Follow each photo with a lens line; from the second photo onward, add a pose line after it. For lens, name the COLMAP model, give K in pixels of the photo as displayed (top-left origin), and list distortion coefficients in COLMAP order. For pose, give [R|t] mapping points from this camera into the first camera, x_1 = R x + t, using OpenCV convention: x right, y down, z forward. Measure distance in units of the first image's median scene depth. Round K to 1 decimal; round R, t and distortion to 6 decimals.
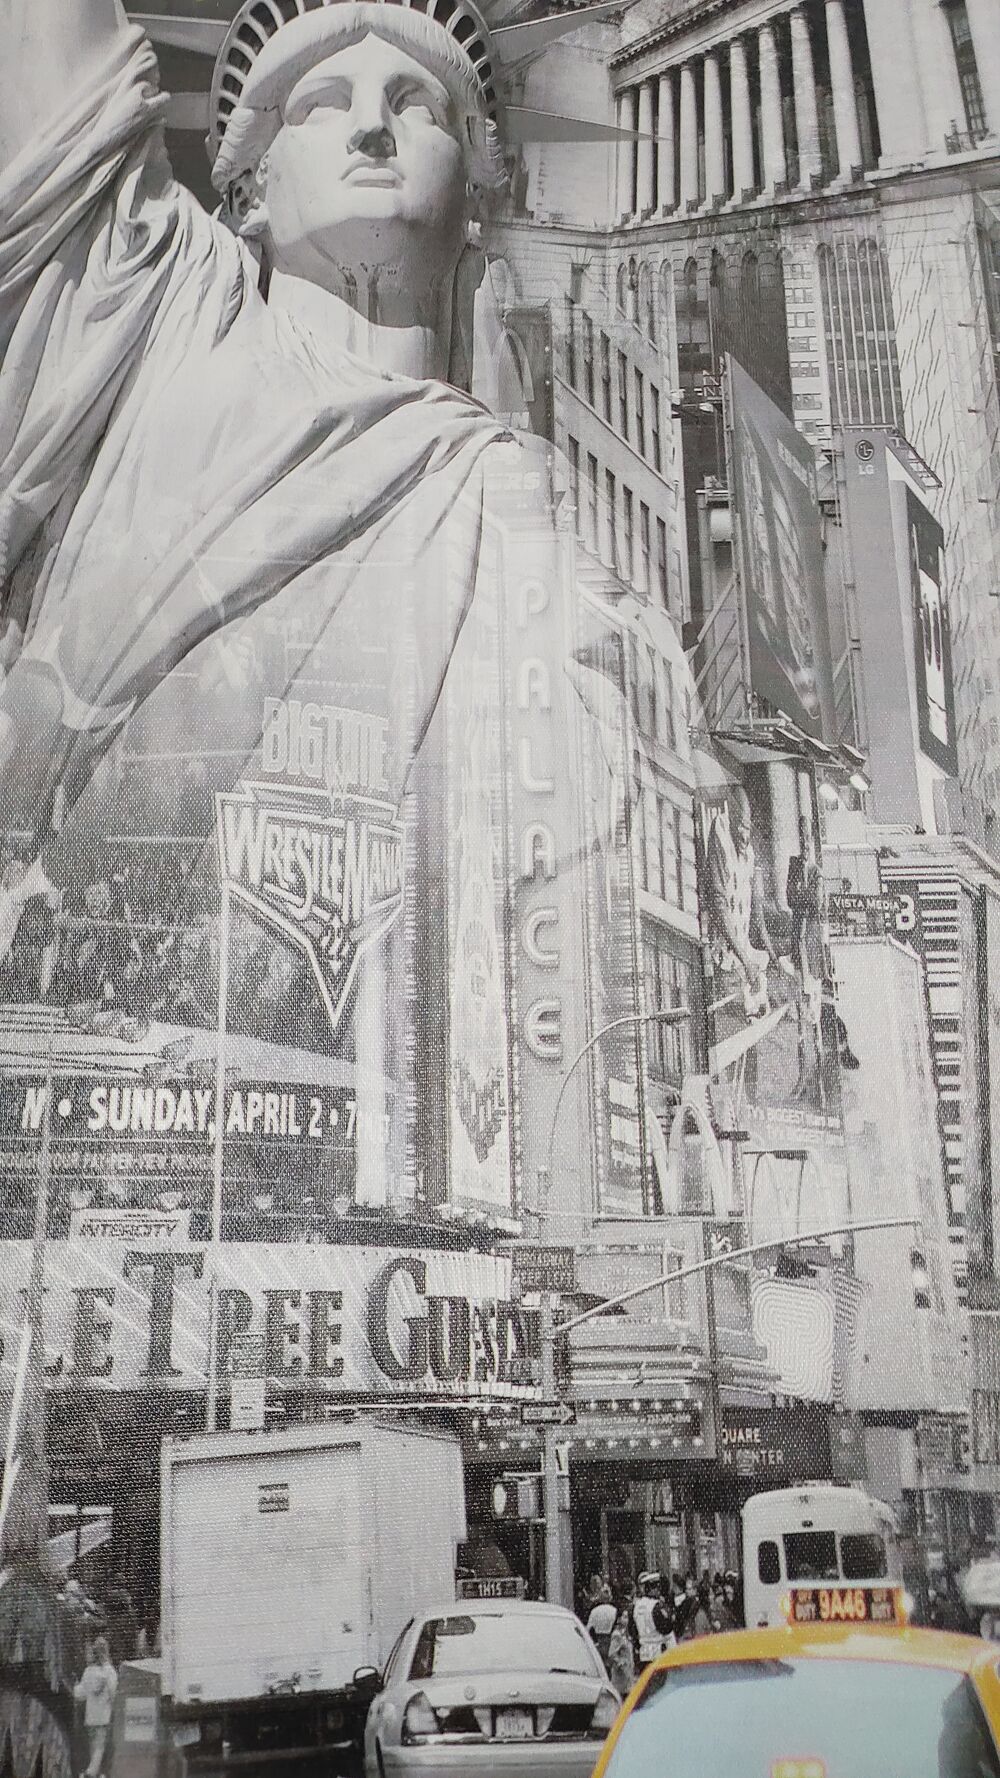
lens RADIAL K [[1277.2, 0, 500.4], [0, 1277.2, 908.3], [0, 0, 1]] dist [0.047945, -0.062953]
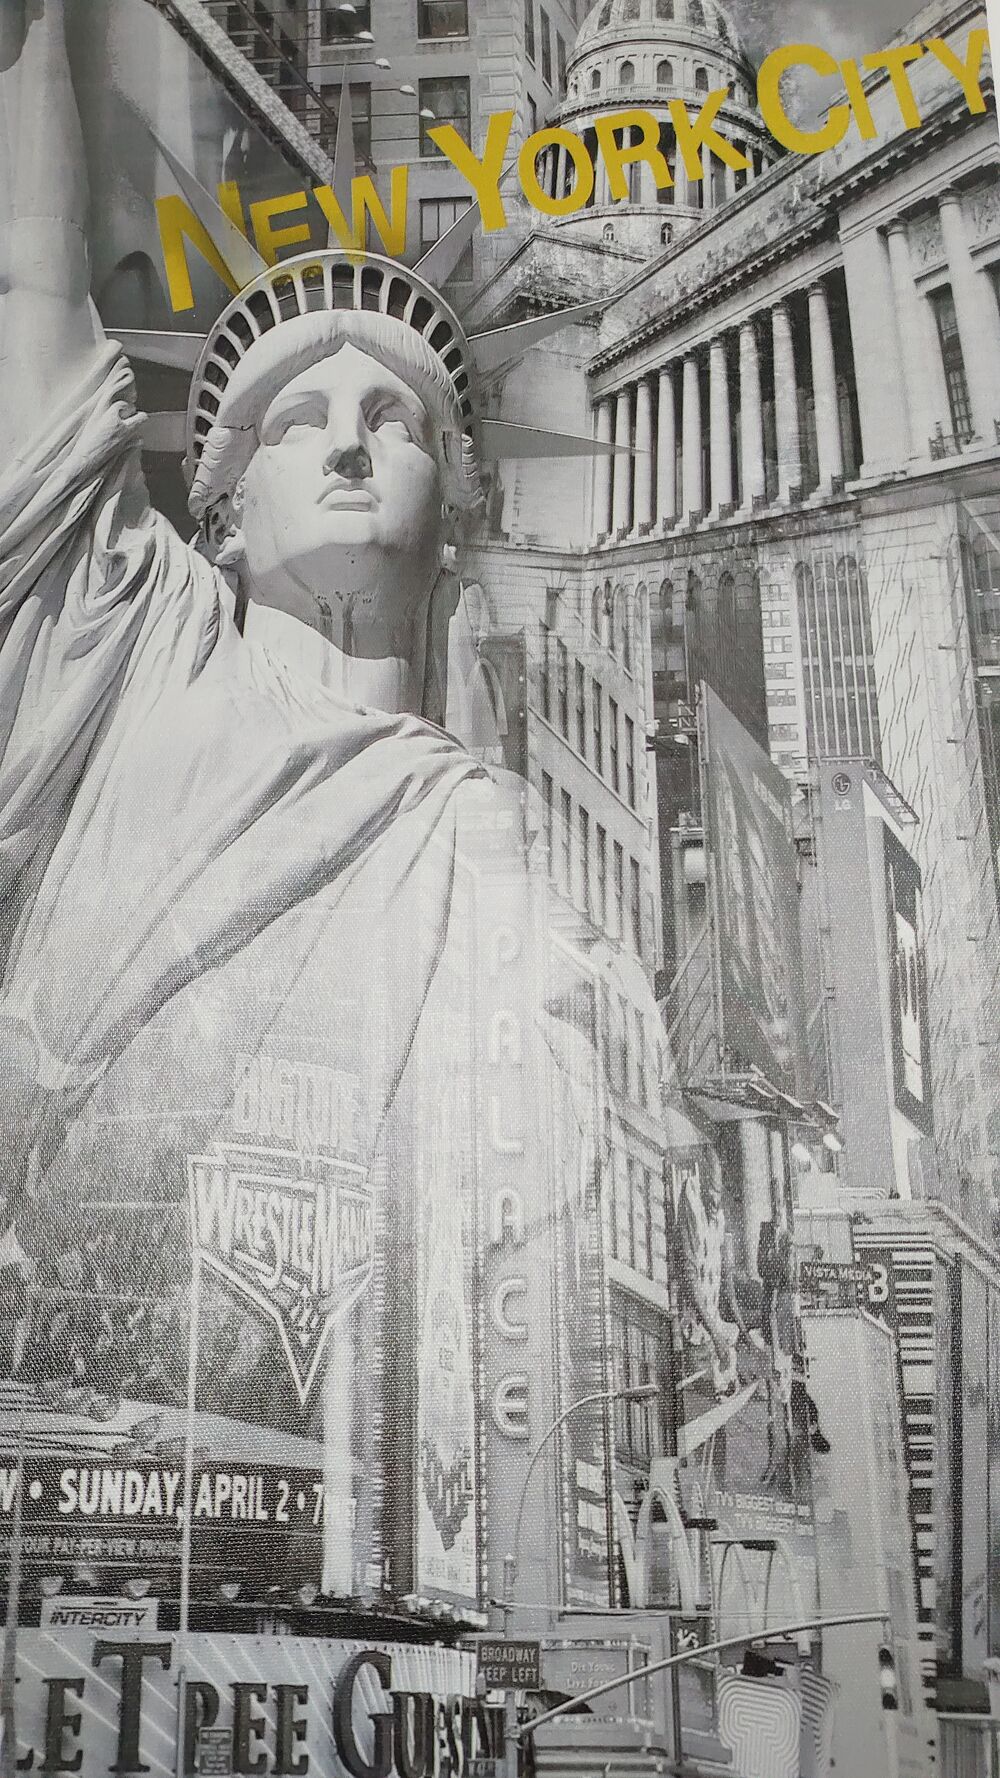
lens RADIAL K [[1277.2, 0, 500.4], [0, 1277.2, 908.3], [0, 0, 1]] dist [0.047945, -0.062953]
pose [[0.999460, -0.002996, -0.032725, 0.056123], [0.003410, 0.999915, 0.012598, -0.290856], [0.032685, -0.012703, 0.999385, 0.003567]]
